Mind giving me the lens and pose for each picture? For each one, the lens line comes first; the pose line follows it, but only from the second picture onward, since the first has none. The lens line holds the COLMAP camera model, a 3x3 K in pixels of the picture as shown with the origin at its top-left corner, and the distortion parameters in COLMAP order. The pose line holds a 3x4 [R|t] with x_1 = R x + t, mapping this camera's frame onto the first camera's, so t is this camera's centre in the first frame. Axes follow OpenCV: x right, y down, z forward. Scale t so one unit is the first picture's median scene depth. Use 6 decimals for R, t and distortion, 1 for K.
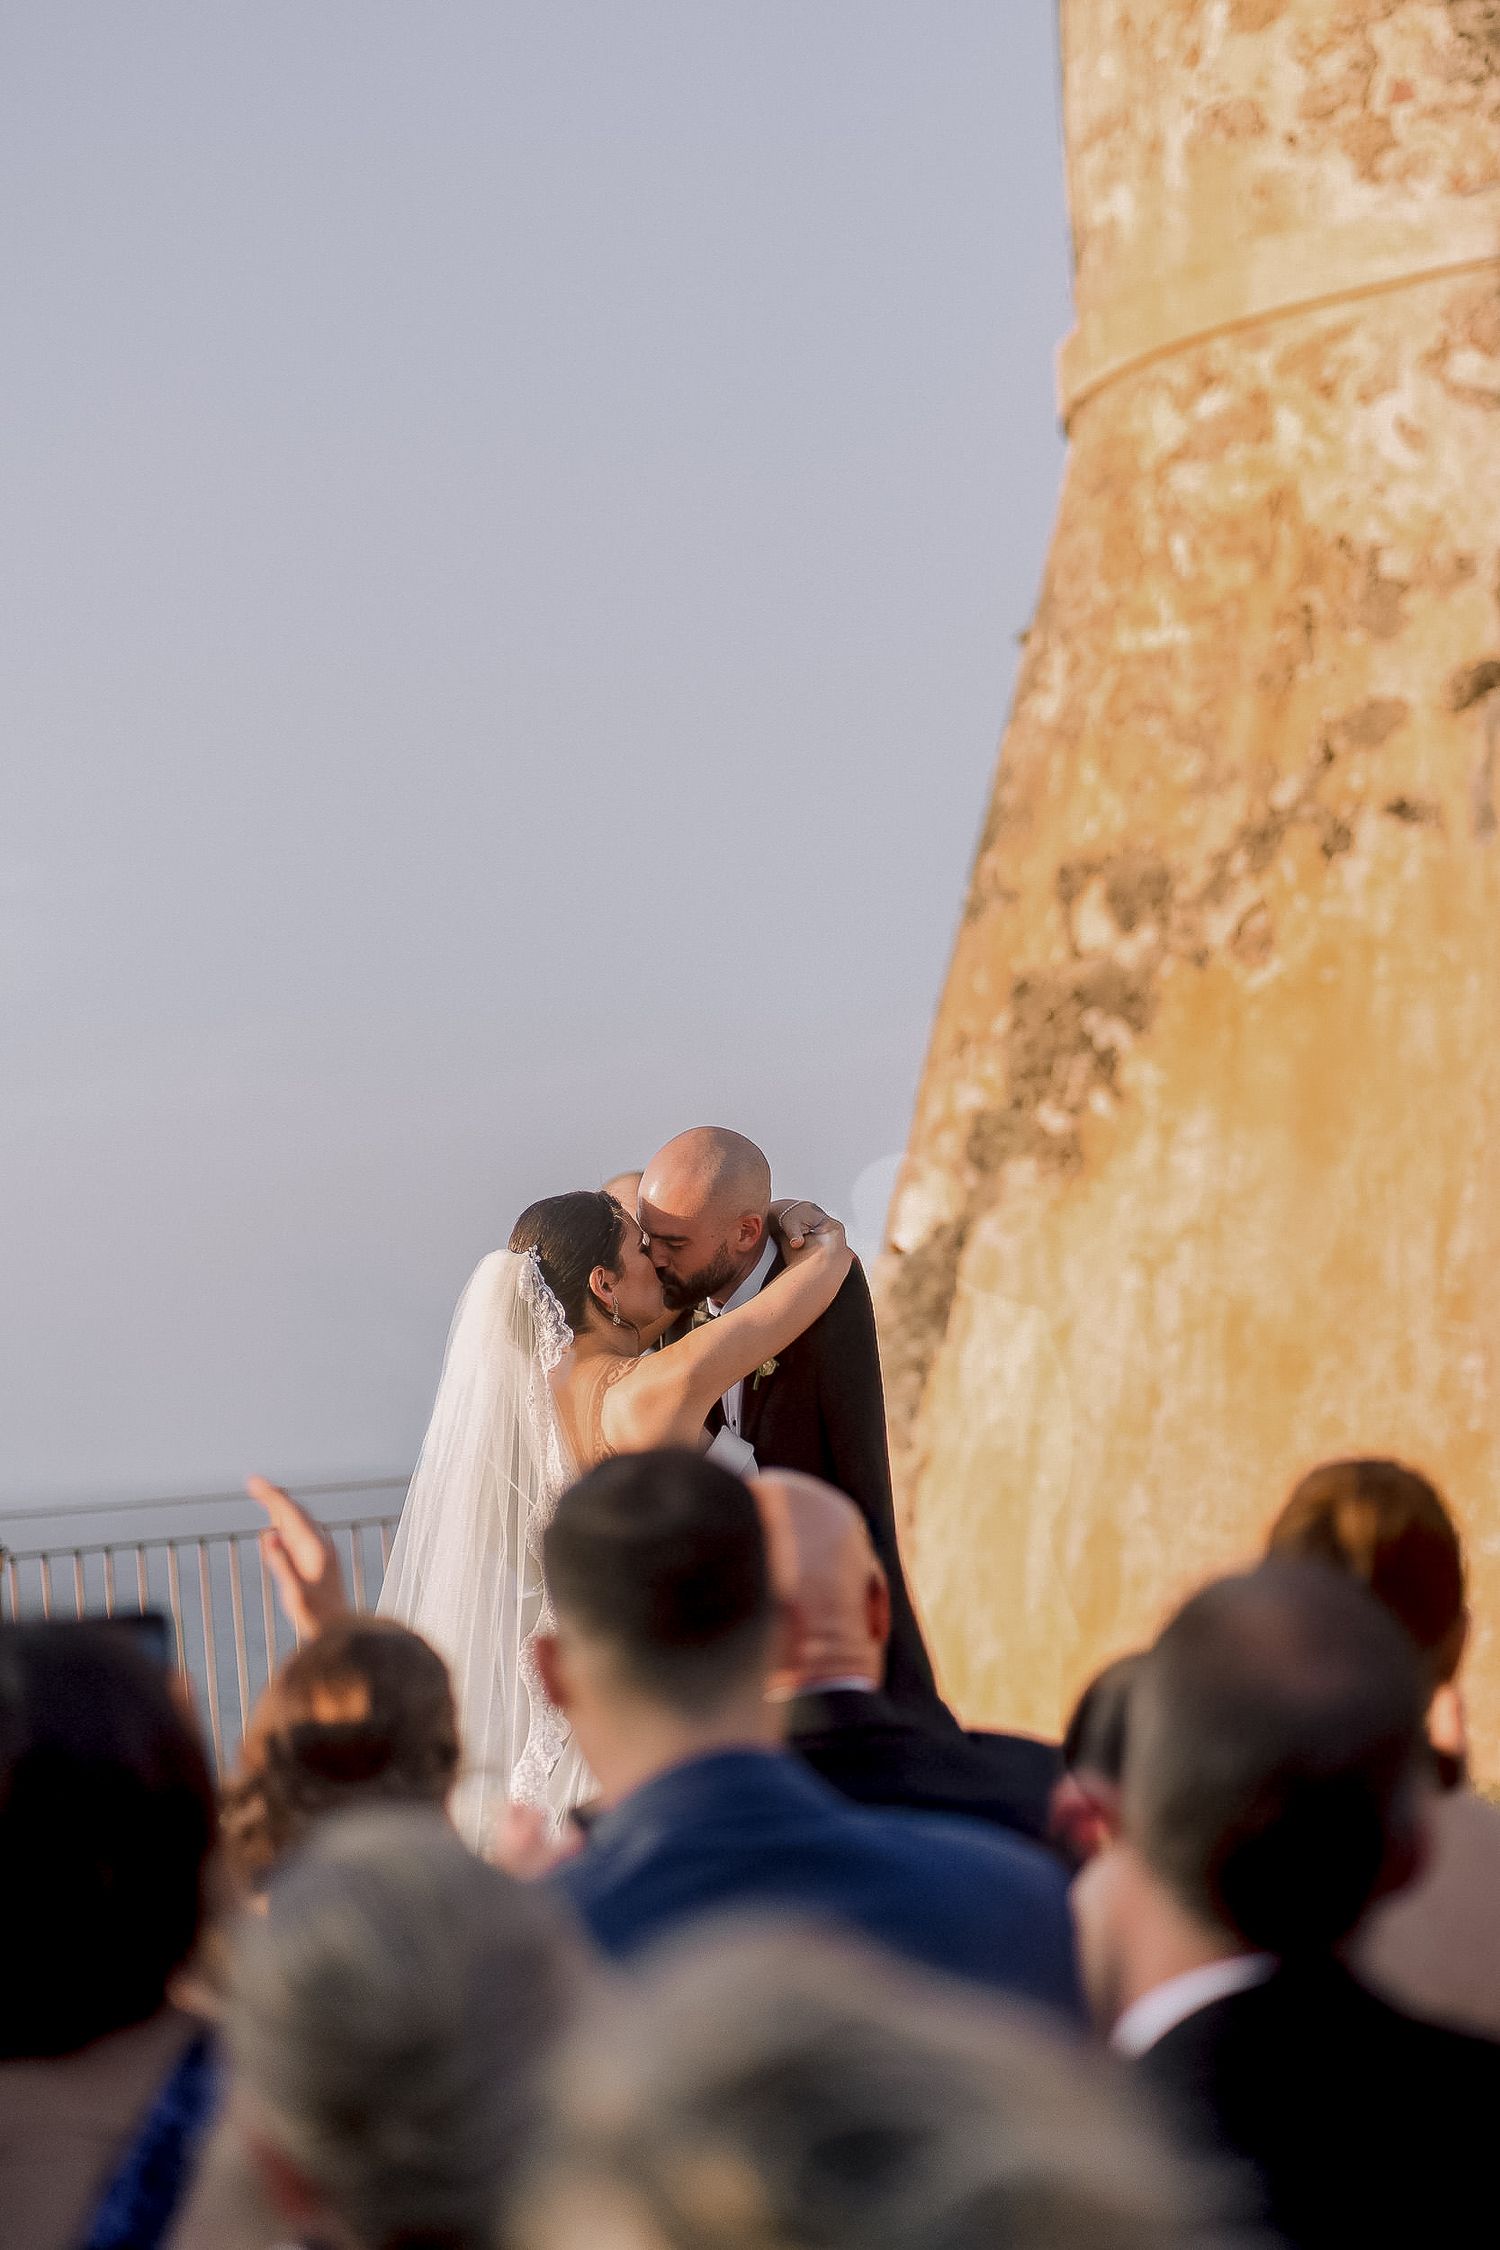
lens RADIAL K [[5379.6, 0, 750.0], [0, 5379.6, 1125.0], [0, 0, 1]] dist [-0.016181, 0.211961]
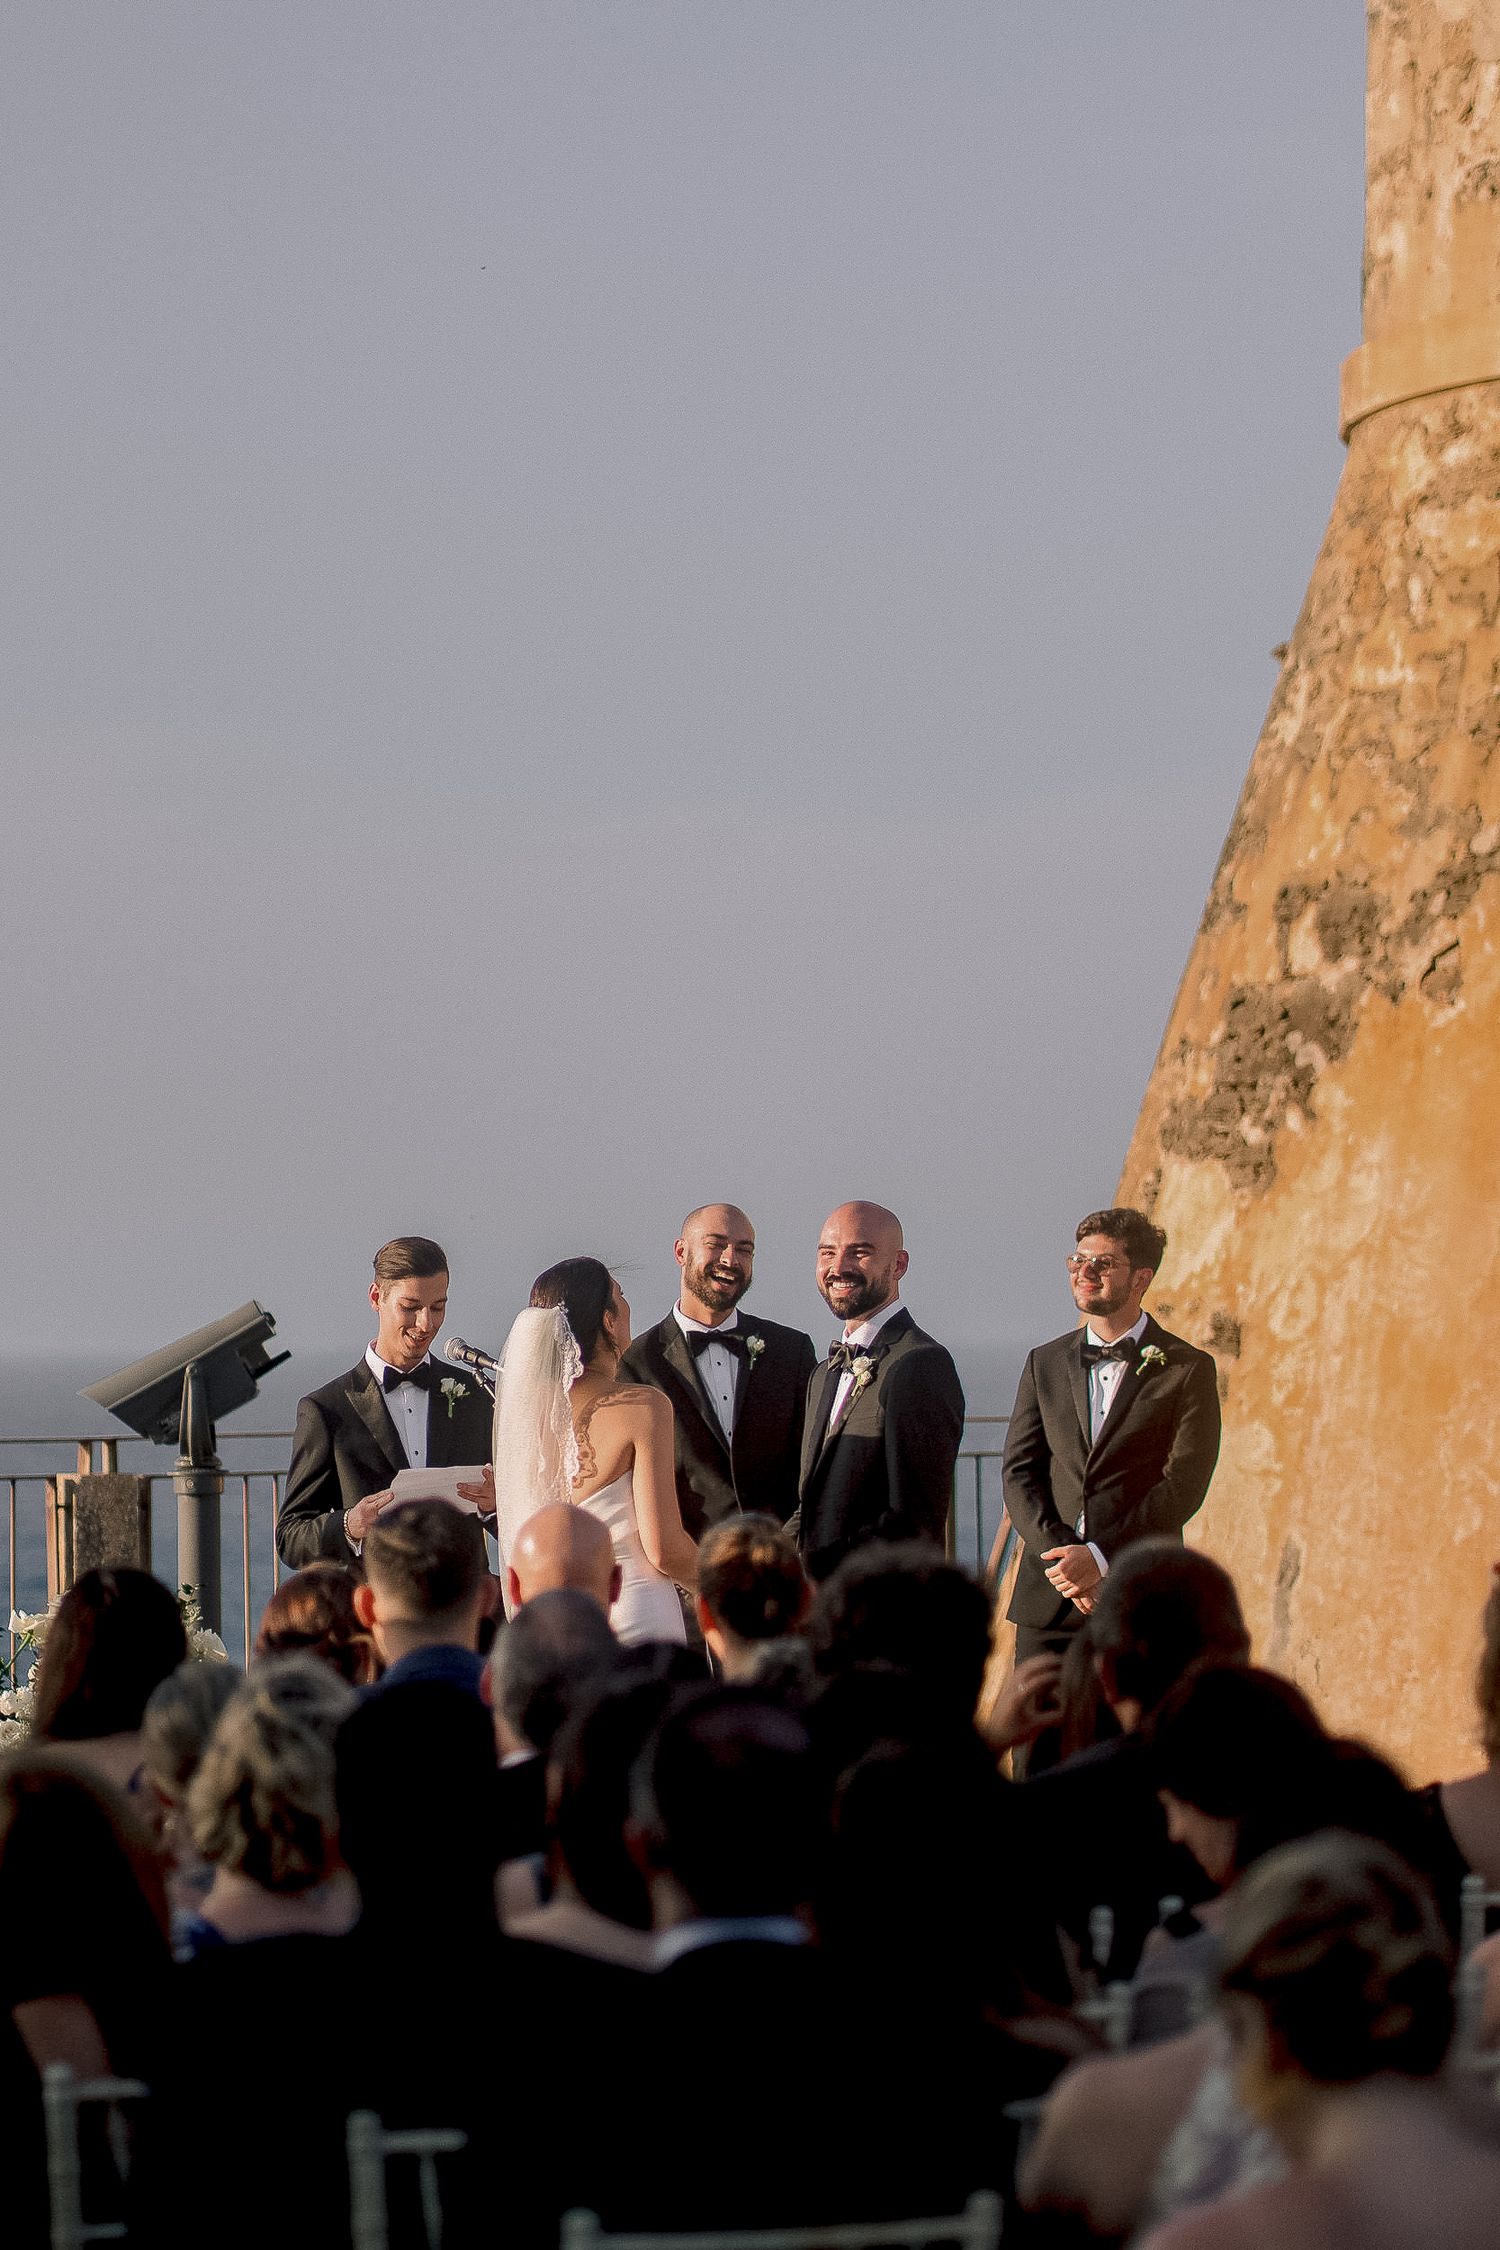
lens RADIAL K [[8286.0, 0, 750.0], [0, 8286.0, 1125.0], [0, 0, 1]] dist [0.021932, -0.735813]
pose [[0.993034, 0.068219, -0.096069, 0.113679], [-0.064569, 0.997087, 0.040604, -0.061386], [0.098559, -0.034118, 0.994546, -0.614268]]
